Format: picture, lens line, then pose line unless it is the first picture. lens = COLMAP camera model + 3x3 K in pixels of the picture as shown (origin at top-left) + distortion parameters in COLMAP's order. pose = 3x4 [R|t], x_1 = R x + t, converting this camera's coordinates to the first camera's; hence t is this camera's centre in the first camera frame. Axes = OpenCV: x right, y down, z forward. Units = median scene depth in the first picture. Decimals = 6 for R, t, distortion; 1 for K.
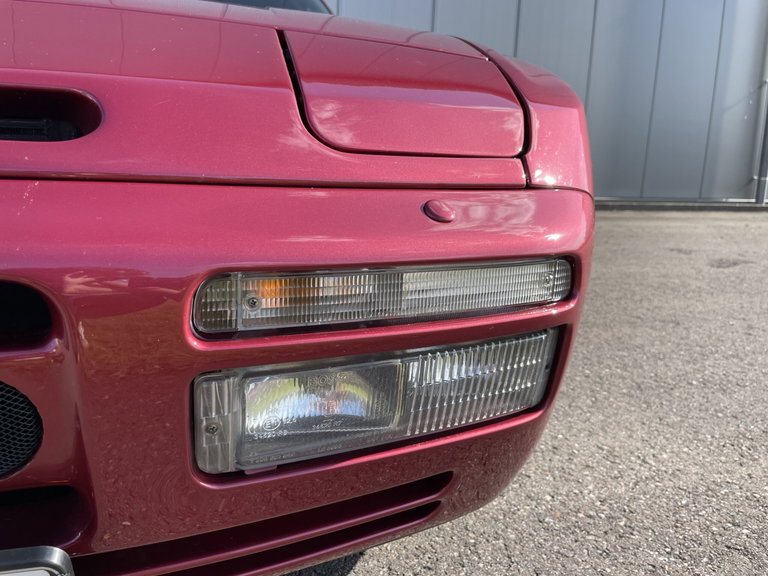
lens RADIAL K [[591.5, 0, 380.0], [0, 591.5, 287.8], [0, 0, 1]] dist [0.084767, -0.112400]
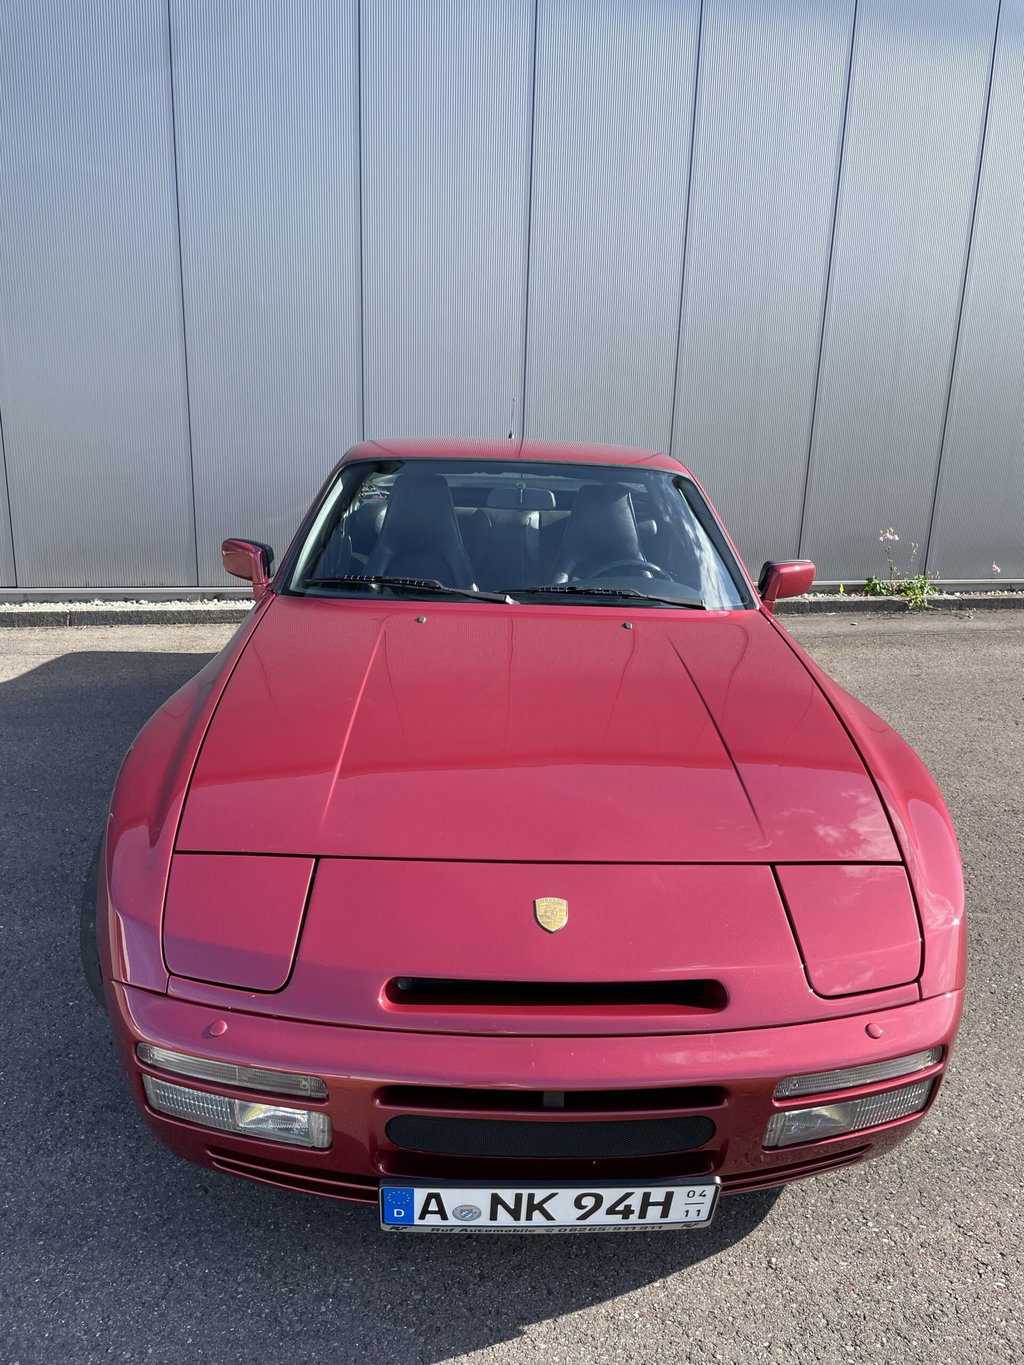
lens RADIAL K [[1051.3, 0, 526.0], [0, 1051.3, 670.7], [0, 0, 1]] dist [0.084767, -0.112400]
pose [[0.988458, 0.035929, -0.147175, -0.504434], [-0.026671, 0.997567, 0.064404, -1.342174], [0.149131, -0.059735, 0.987011, -2.351686]]
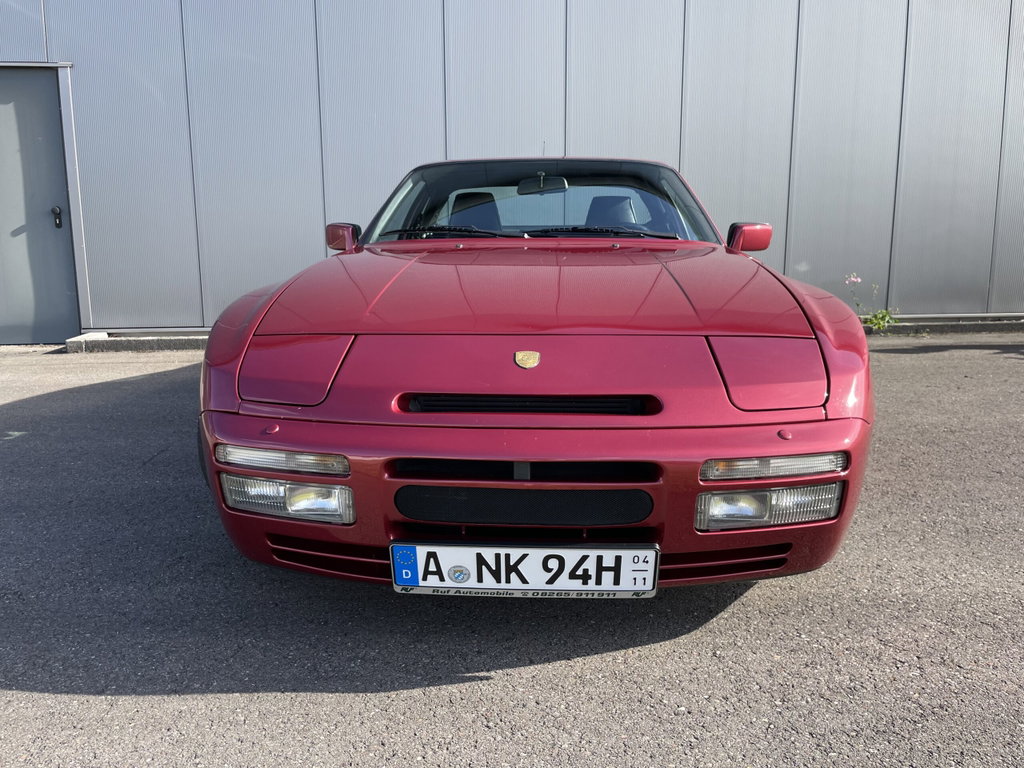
lens RADIAL K [[788.7, 0, 508.2], [0, 788.7, 382.5], [0, 0, 1]] dist [0.084767, -0.112400]
pose [[0.966893, -0.001278, -0.255177, -0.149686], [-0.008550, 0.999264, -0.037400, -0.182305], [0.255037, 0.038344, 0.966171, -2.235925]]
